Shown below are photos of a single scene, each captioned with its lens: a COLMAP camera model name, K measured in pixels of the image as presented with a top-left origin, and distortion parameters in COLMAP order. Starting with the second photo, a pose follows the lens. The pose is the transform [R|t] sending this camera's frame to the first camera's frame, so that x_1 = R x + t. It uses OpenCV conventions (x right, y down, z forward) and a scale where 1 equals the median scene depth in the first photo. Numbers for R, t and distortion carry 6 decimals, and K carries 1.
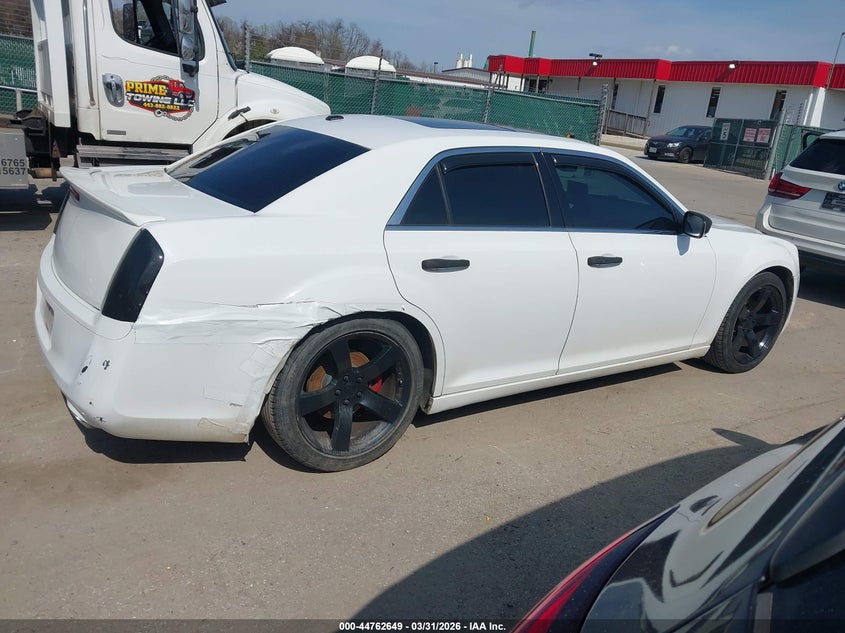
lens RADIAL K [[642.9, 0, 422.5], [0, 642.9, 316.5], [0, 0, 1]] dist [0.008391, 0.003289]
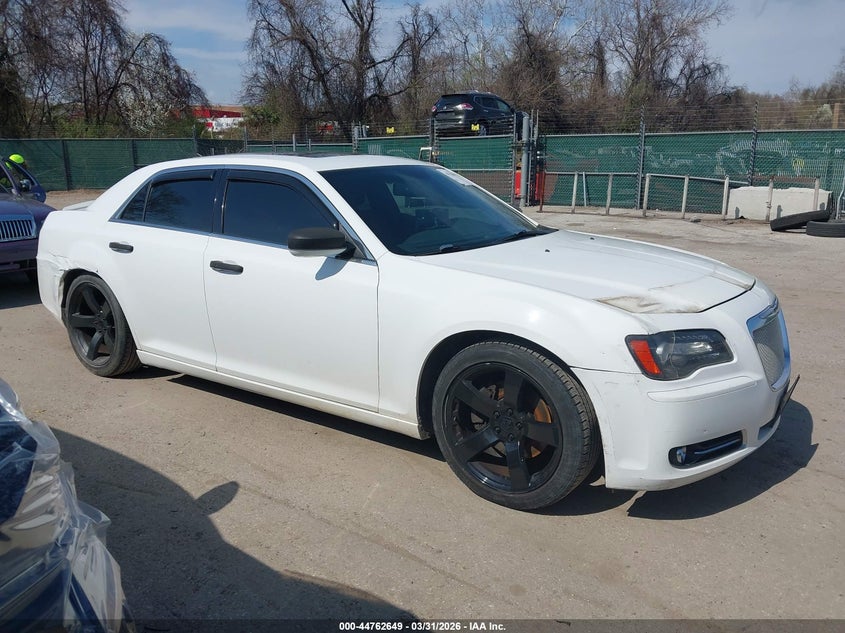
lens RADIAL K [[616.3, 0, 422.5], [0, 616.3, 316.5], [0, 0, 1]] dist [-0.003051, -0.000929]
pose [[0.425471, 0.137226, -0.894507, 1.263296], [-0.249187, 0.967991, 0.029973, -0.113916], [0.869988, 0.210147, 0.446048, 0.822019]]
